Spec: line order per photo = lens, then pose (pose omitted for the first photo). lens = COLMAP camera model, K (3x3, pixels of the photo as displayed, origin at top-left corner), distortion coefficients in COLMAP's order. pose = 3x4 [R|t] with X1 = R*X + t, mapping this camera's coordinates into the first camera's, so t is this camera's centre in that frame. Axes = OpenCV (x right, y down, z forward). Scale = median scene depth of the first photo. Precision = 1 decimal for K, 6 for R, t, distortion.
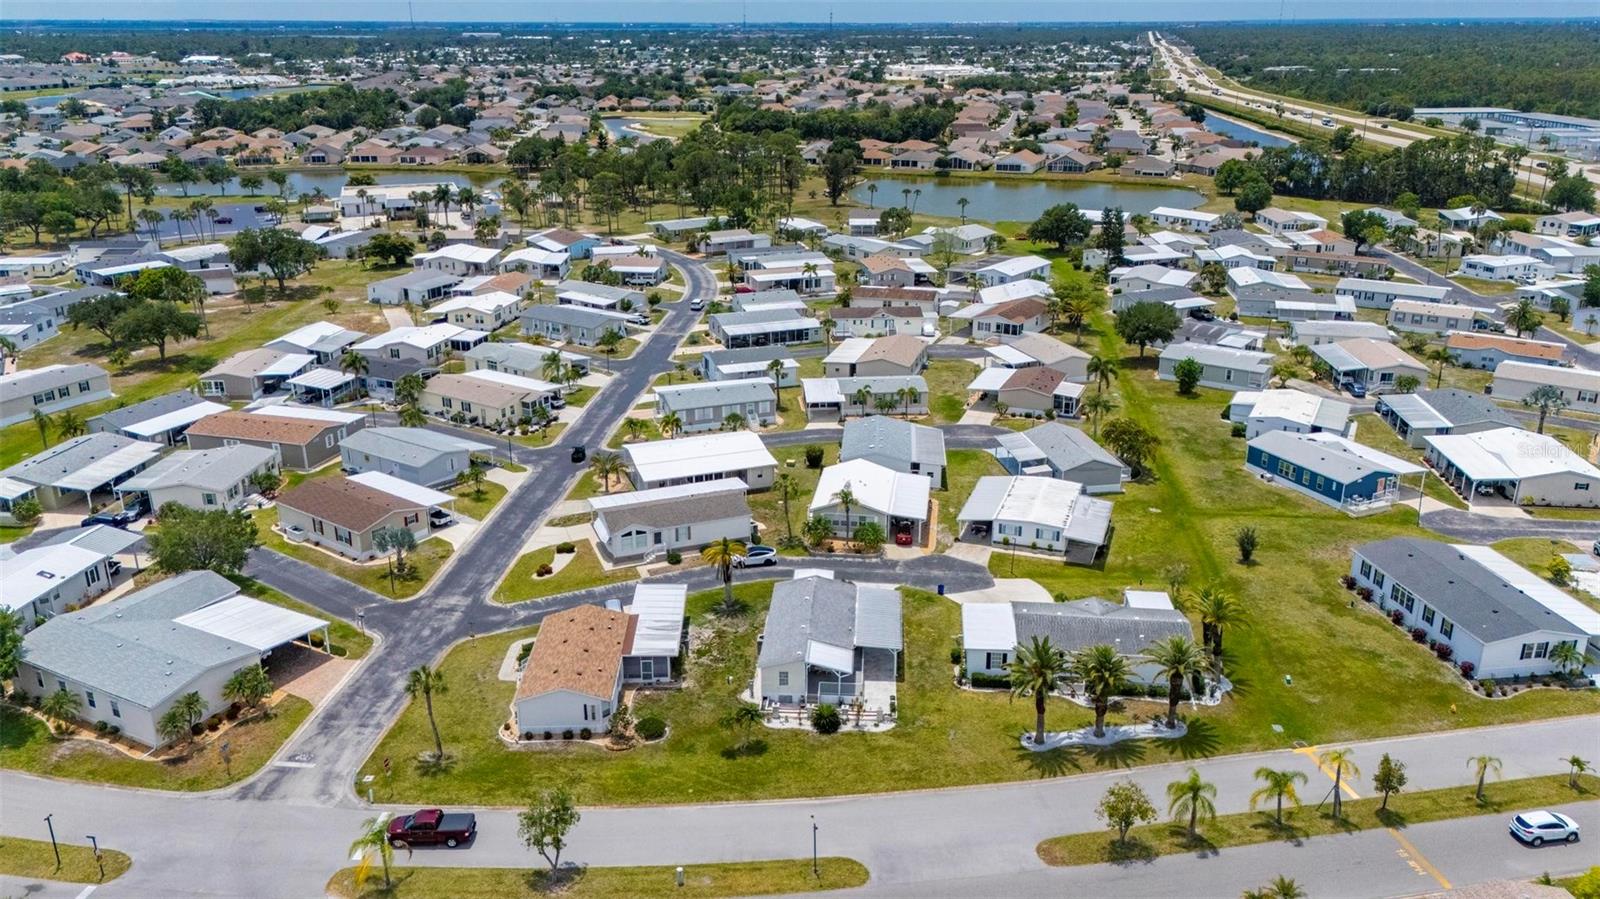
lens RADIAL K [[1181.1, 0, 798.8], [0, 1181.1, 449.4], [0, 0, 1]] dist [0.083541, -0.067700]
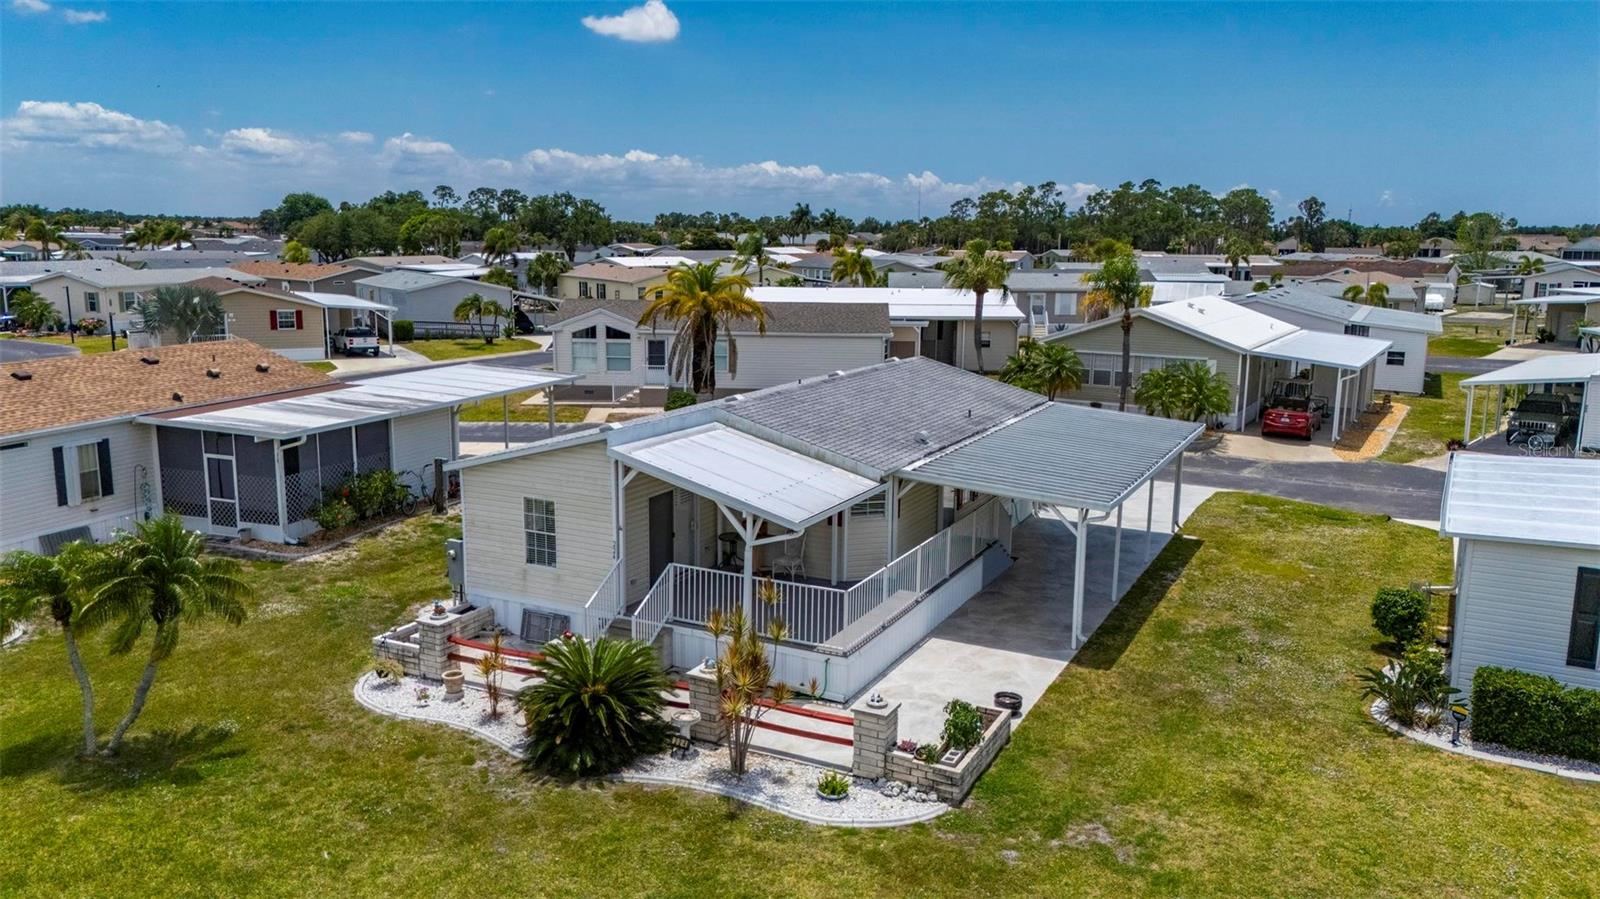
lens RADIAL K [[1173.8, 0, 797.2], [0, 1173.8, 443.3], [0, 0, 1]] dist [0.071632, -0.071480]
pose [[0.918282, 0.080988, -0.387556, 0.092227], [-0.145790, 0.979244, -0.140805, 0.153832], [0.368108, 0.185800, 0.911030, 0.614737]]
